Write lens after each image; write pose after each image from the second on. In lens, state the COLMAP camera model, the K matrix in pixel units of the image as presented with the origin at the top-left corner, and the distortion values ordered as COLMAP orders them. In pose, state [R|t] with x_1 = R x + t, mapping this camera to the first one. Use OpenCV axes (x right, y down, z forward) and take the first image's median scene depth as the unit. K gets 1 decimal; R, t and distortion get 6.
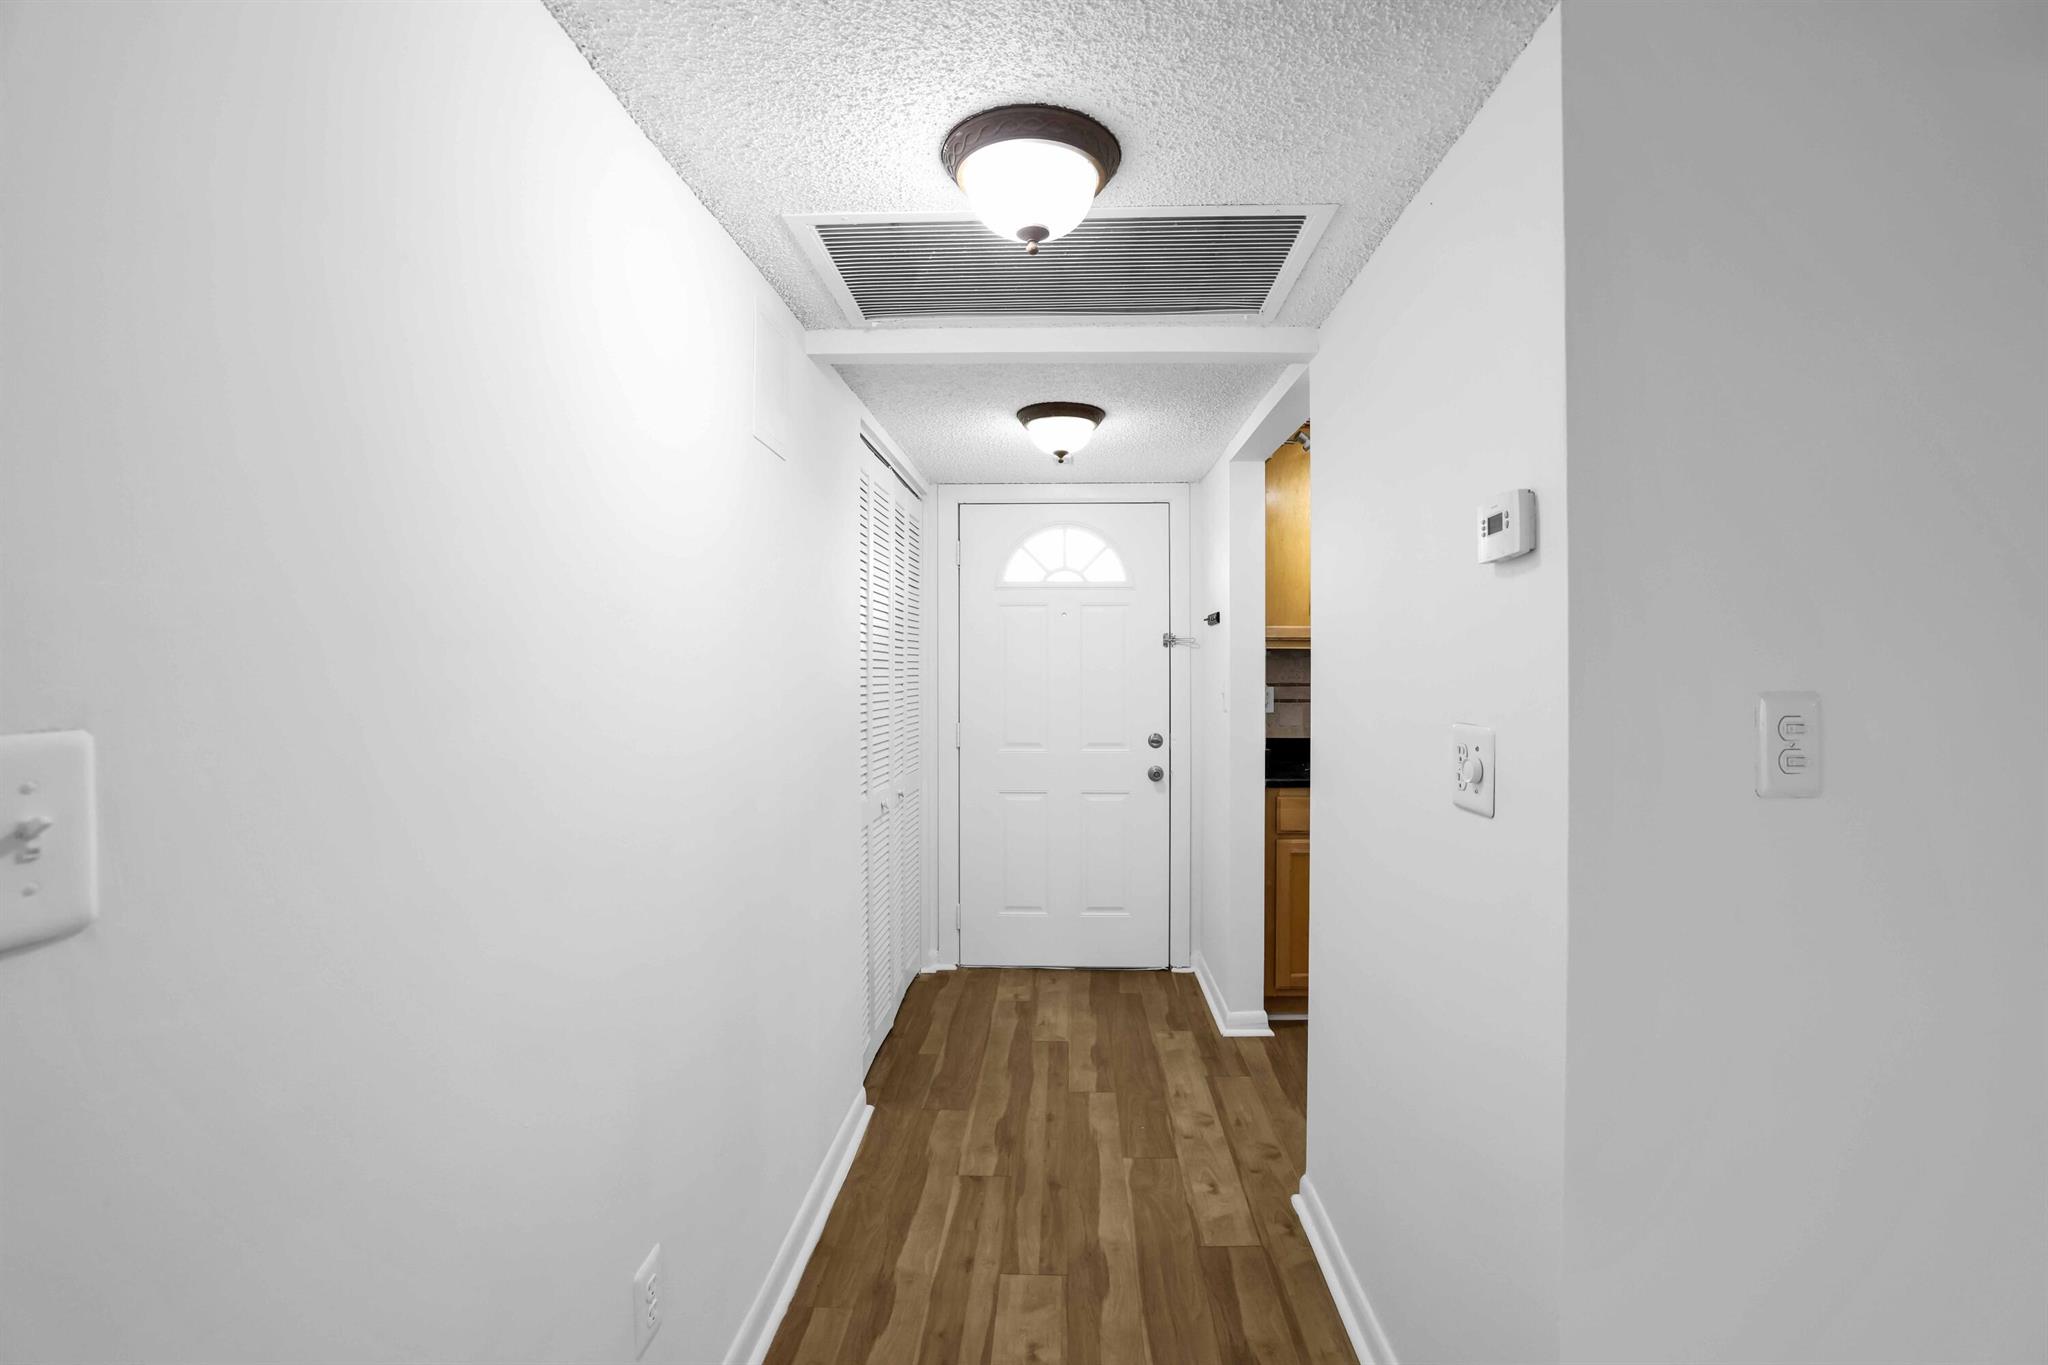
lens RADIAL K [[887.2, 0, 1056.7], [0, 887.2, 675.0], [0, 0, 1]] dist [-0.017385, 0.001426]
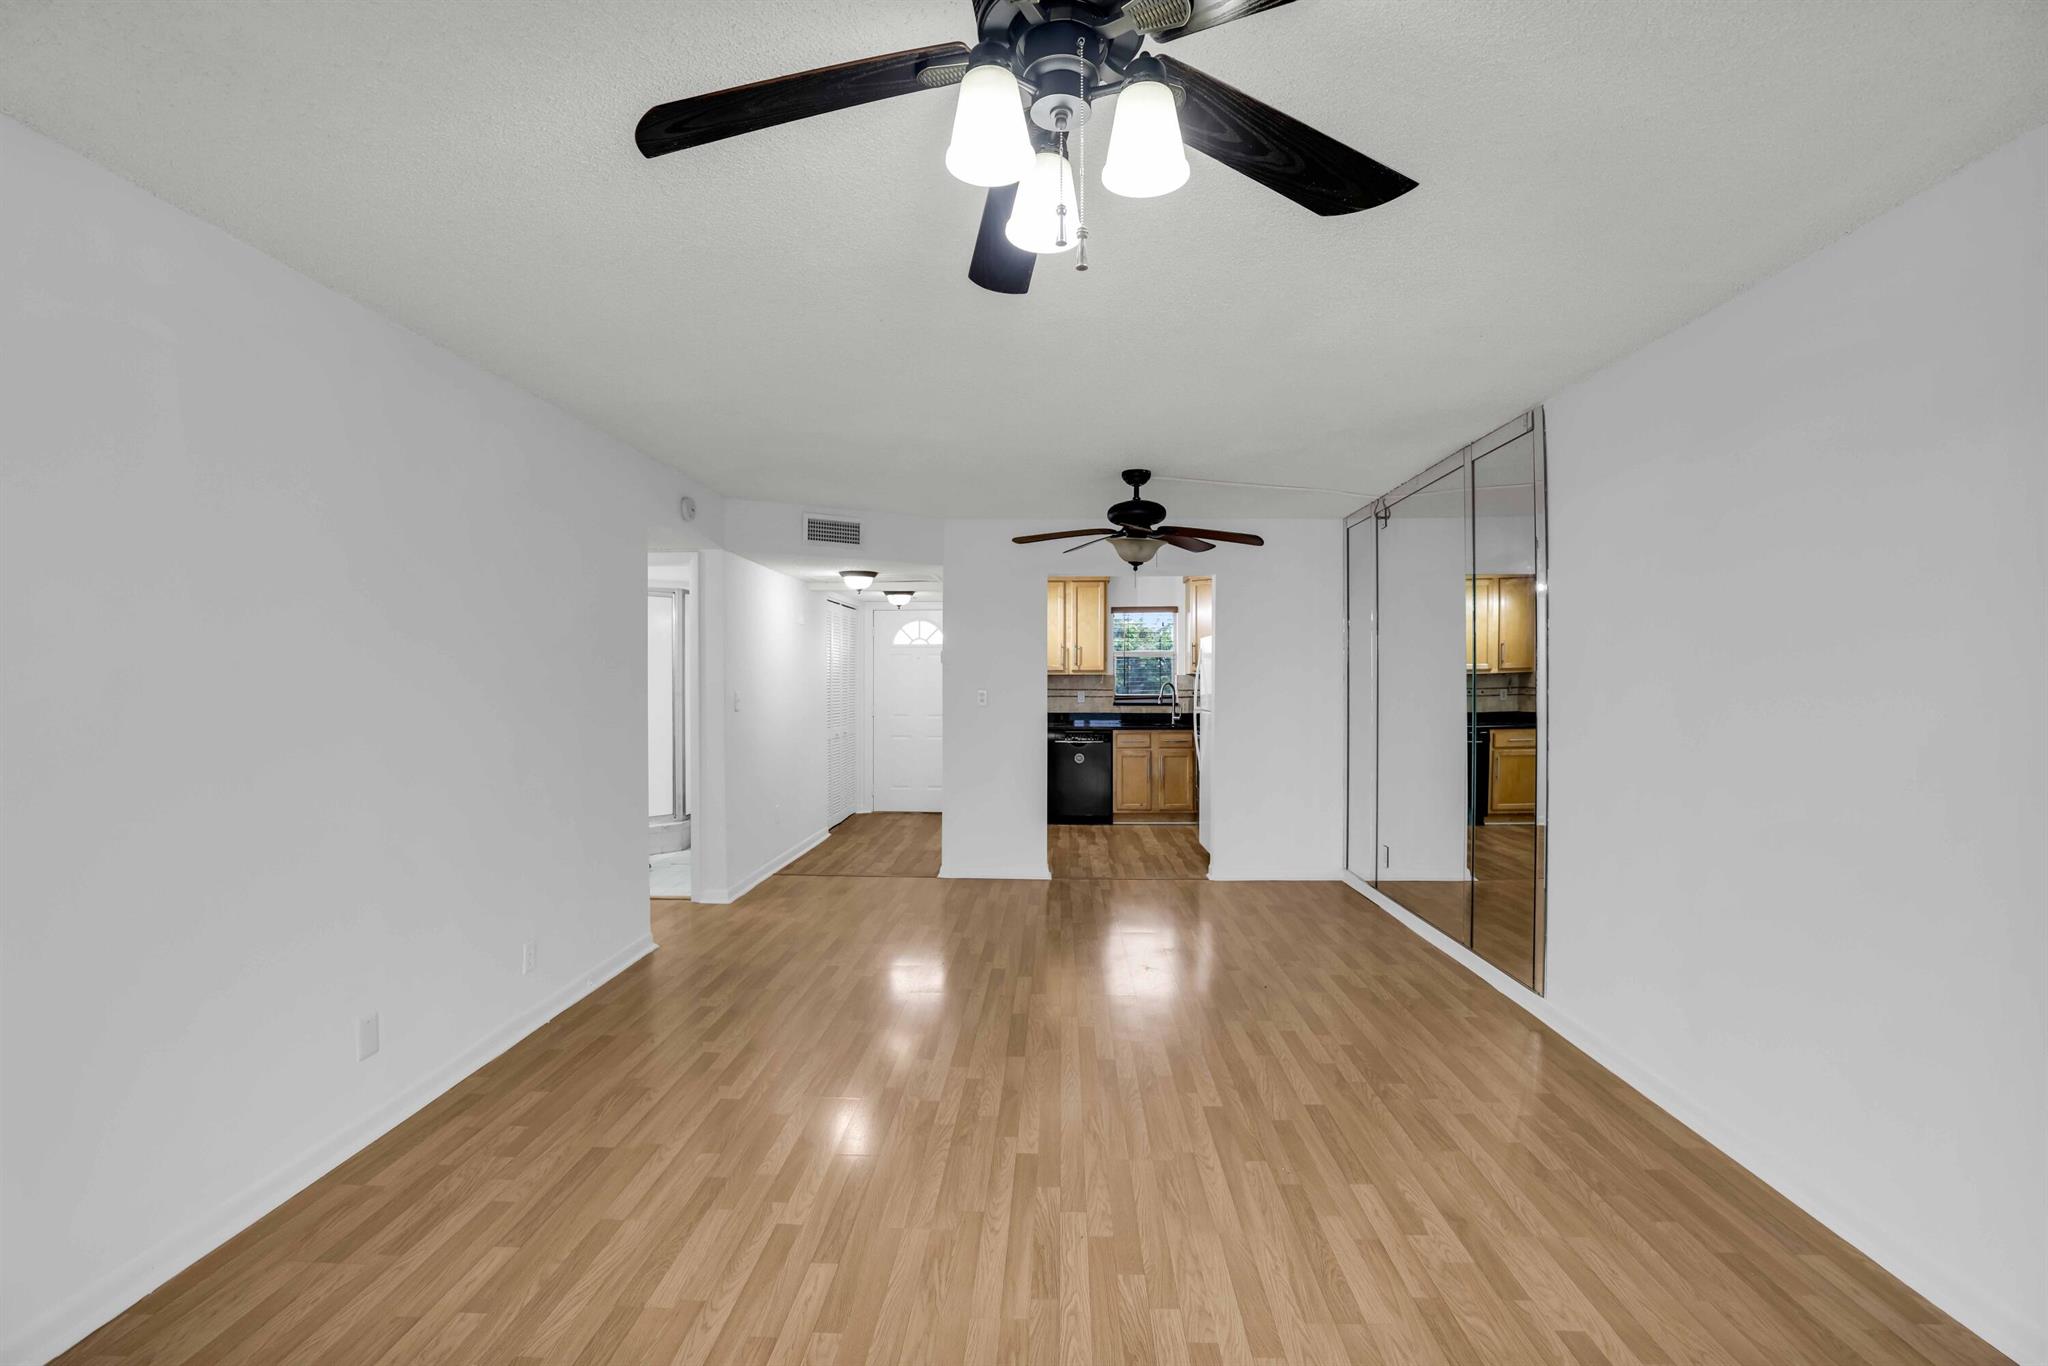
lens RADIAL K [[892.3, 0, 1024.2], [0, 892.3, 673.4], [0, 0, 1]] dist [-0.038756, 0.012409]
pose [[0.999722, 0.004289, -0.023181, 0.337421], [-0.004623, 0.999886, -0.014397, 0.002643], [0.023117, 0.014500, 0.999628, -1.318332]]
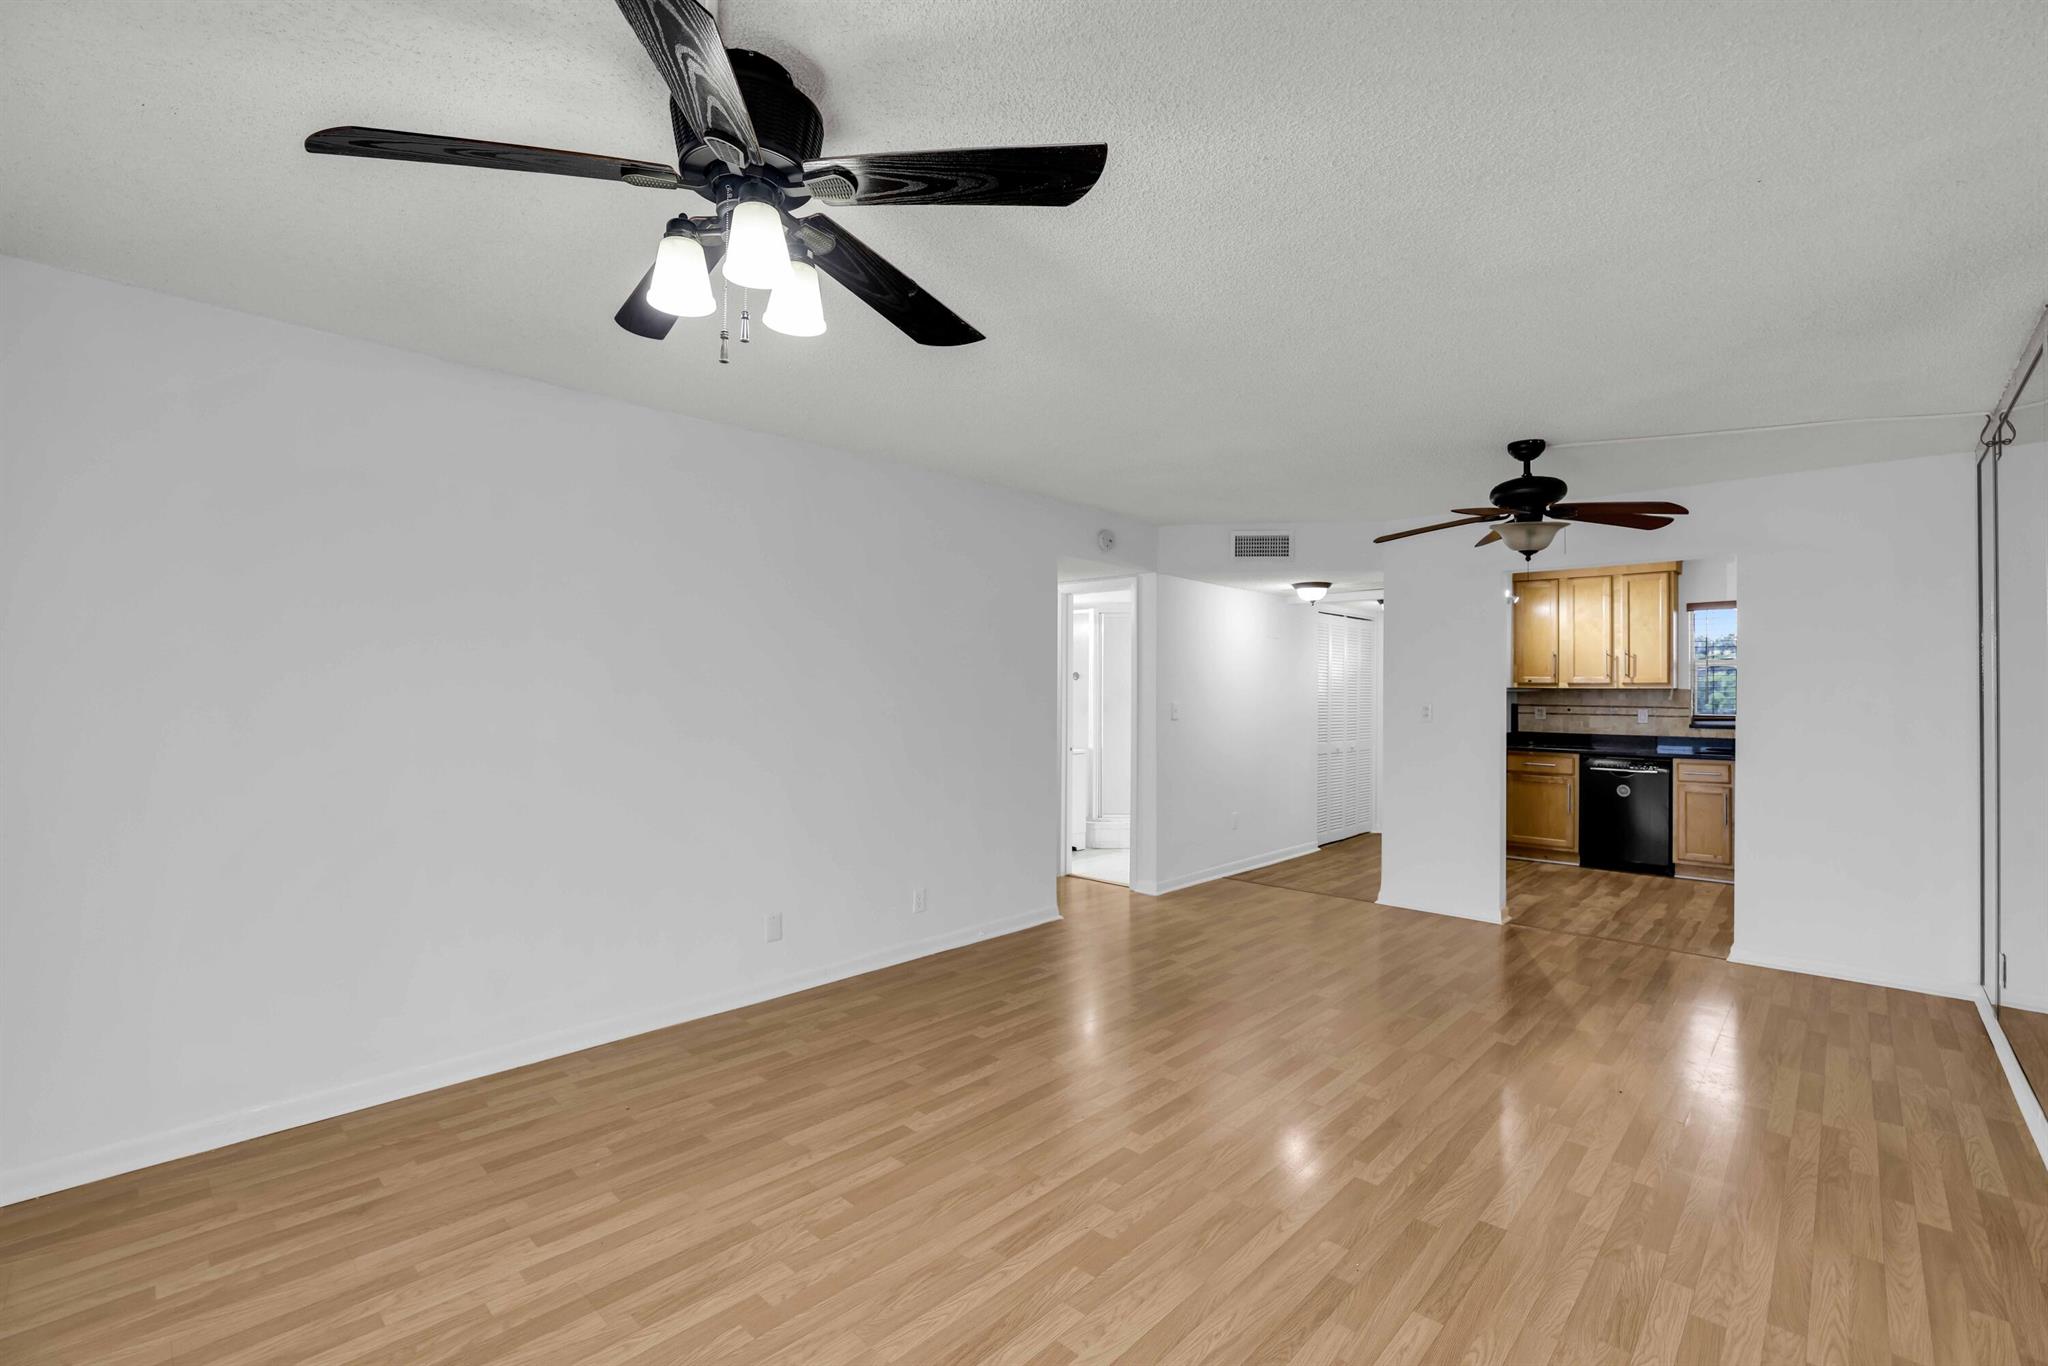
lens RADIAL K [[892.3, 0, 1050.4], [0, 892.3, 673.7], [0, 0, 1]] dist [-0.038756, 0.012409]
pose [[0.747868, -0.004328, -0.663833, 0.724873], [-0.015680, 0.999585, -0.024181, 0.004877], [0.663662, 0.028493, 0.747490, -1.210434]]
